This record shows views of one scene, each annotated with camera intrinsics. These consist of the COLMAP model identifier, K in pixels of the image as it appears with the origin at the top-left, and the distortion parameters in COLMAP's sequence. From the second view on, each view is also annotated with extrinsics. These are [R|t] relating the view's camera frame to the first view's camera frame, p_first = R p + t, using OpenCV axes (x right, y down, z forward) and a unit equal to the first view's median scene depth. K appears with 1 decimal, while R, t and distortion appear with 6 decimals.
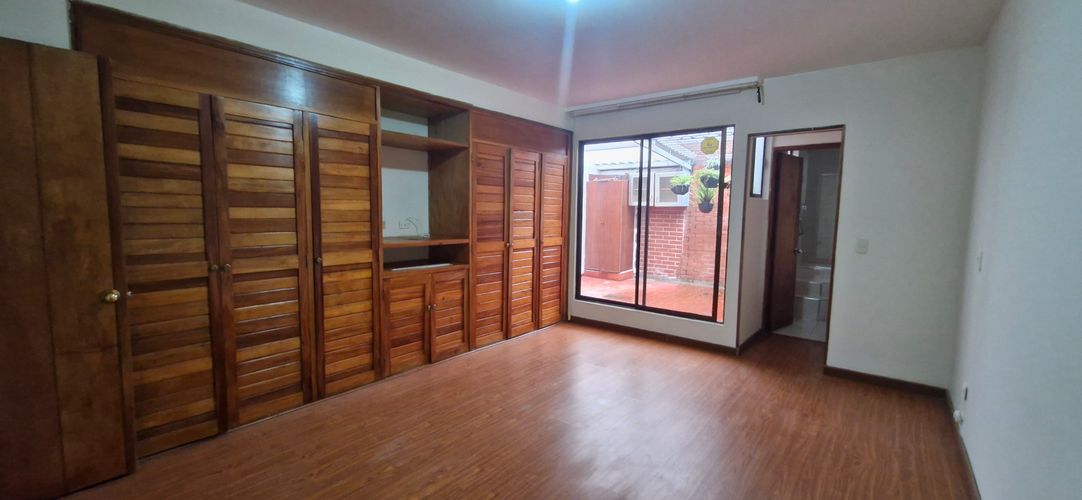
lens RADIAL K [[427.8, 0, 542.0], [0, 427.8, 249.7], [0, 0, 1]] dist [-0.001647, -0.000074]
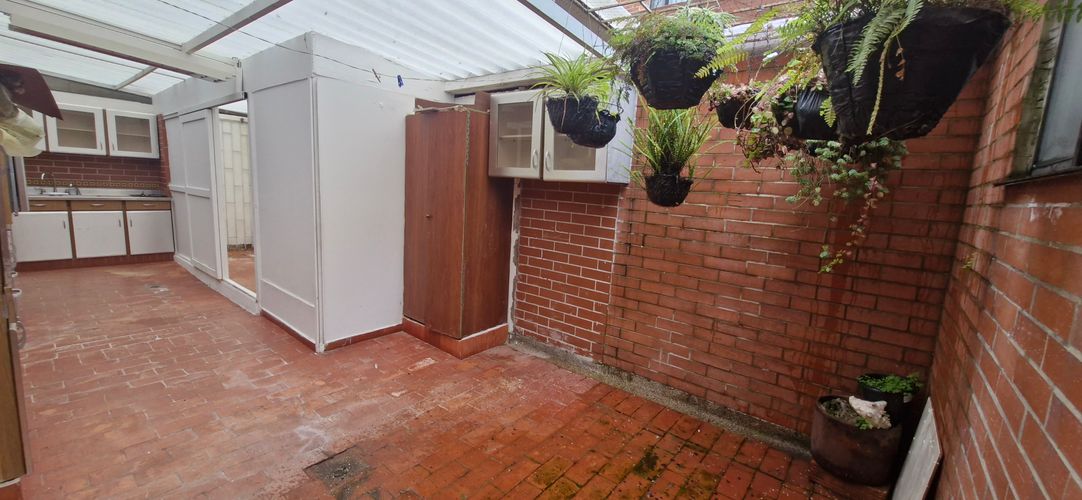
lens RADIAL K [[427.8, 0, 542.8], [0, 427.8, 247.7], [0, 0, 1]] dist [-0.001647, -0.000074]
pose [[0.998898, 0.046499, 0.006339, 0.433267], [-0.046774, 0.997448, 0.053937, -0.101293], [-0.003815, -0.054174, 0.998524, 1.009617]]
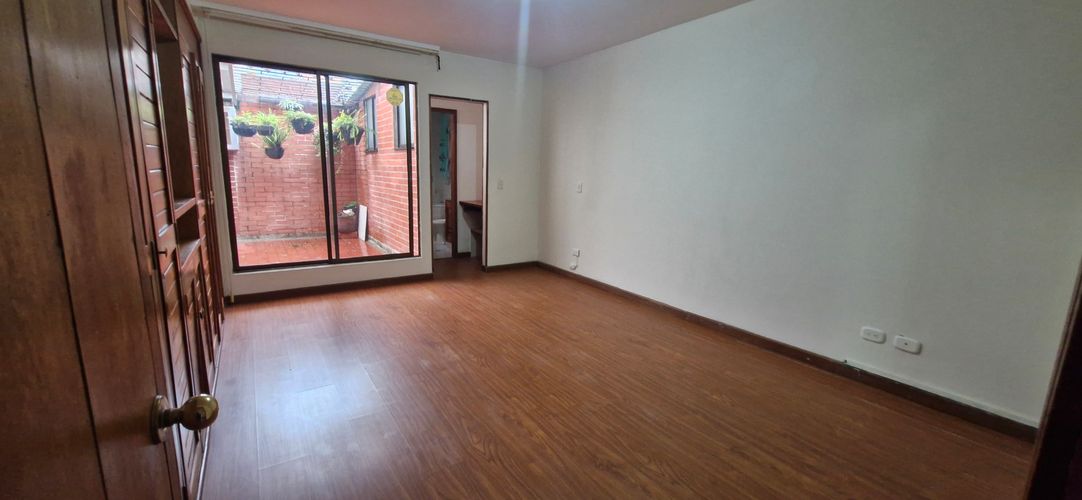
lens RADIAL K [[427.8, 0, 544.6], [0, 427.8, 249.4], [0, 0, 1]] dist [-0.001647, -0.000074]
pose [[0.290126, -0.178302, 0.940231, -0.511324], [0.063754, 0.983908, 0.166913, -0.017935], [-0.954862, 0.011518, 0.296825, 0.279623]]
